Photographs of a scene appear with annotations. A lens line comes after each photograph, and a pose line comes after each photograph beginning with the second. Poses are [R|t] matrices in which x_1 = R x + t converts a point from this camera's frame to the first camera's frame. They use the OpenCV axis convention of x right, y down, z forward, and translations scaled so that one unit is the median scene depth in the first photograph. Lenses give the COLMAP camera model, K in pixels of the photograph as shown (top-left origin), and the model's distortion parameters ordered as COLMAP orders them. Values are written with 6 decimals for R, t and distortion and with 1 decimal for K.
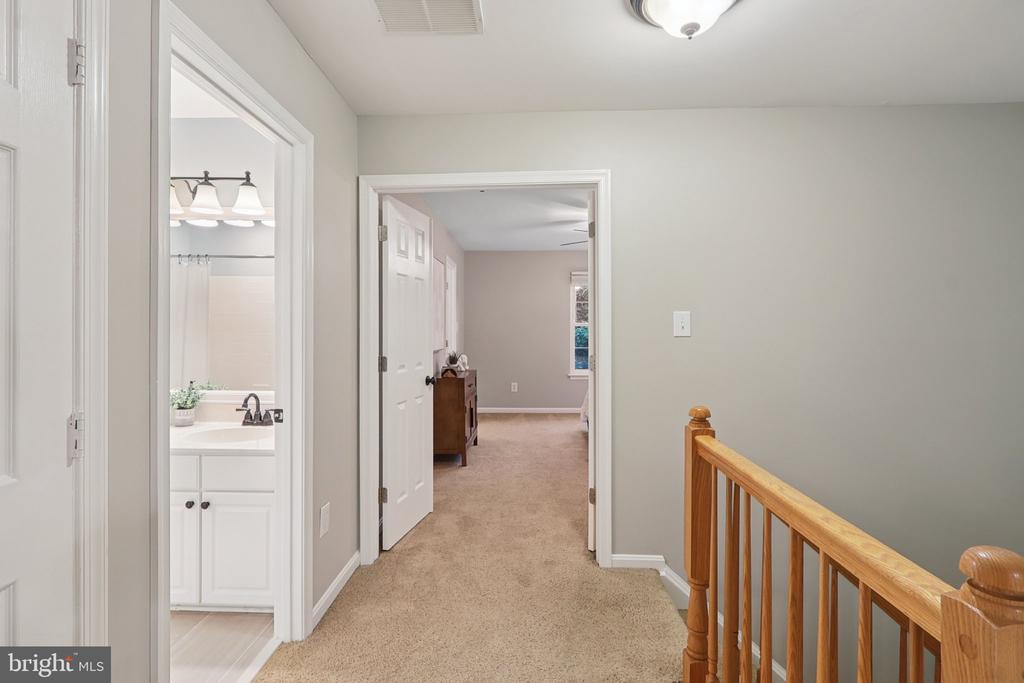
lens RADIAL K [[477.9, 0, 498.7], [0, 477.9, 333.0], [0, 0, 1]] dist [0.000596, -0.000002]
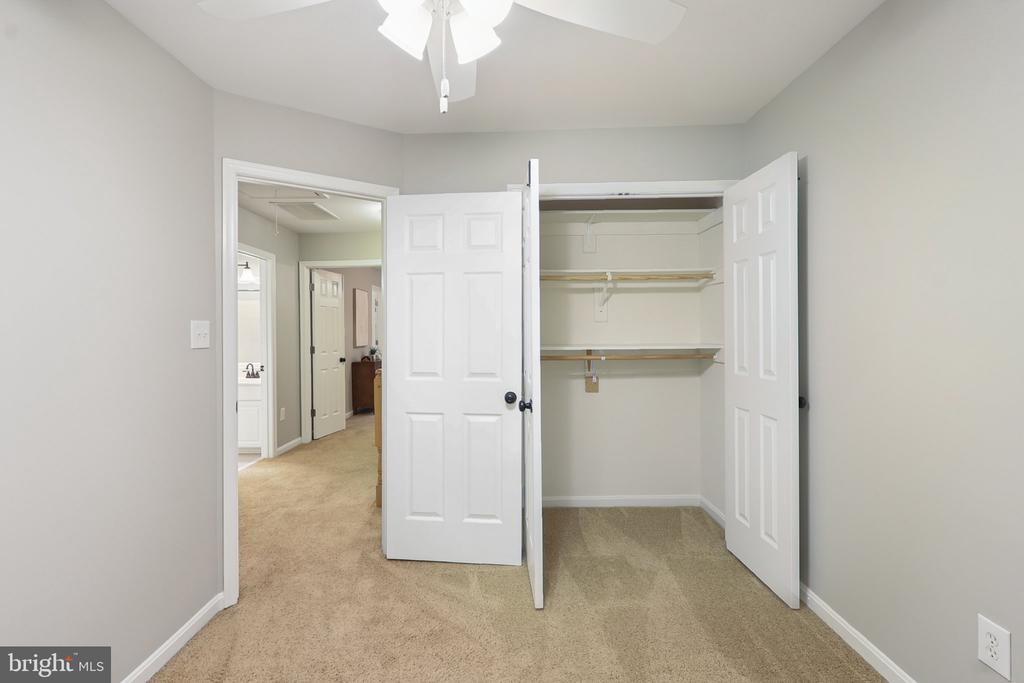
lens RADIAL K [[477.9, 0, 498.7], [0, 477.9, 333.0], [0, 0, 1]] dist [0.000596, -0.000002]
pose [[0.999612, -0.013613, 0.024320, 0.535354], [0.013762, 0.999887, -0.005989, 0.014802], [-0.024236, 0.006321, 0.999686, -1.139405]]
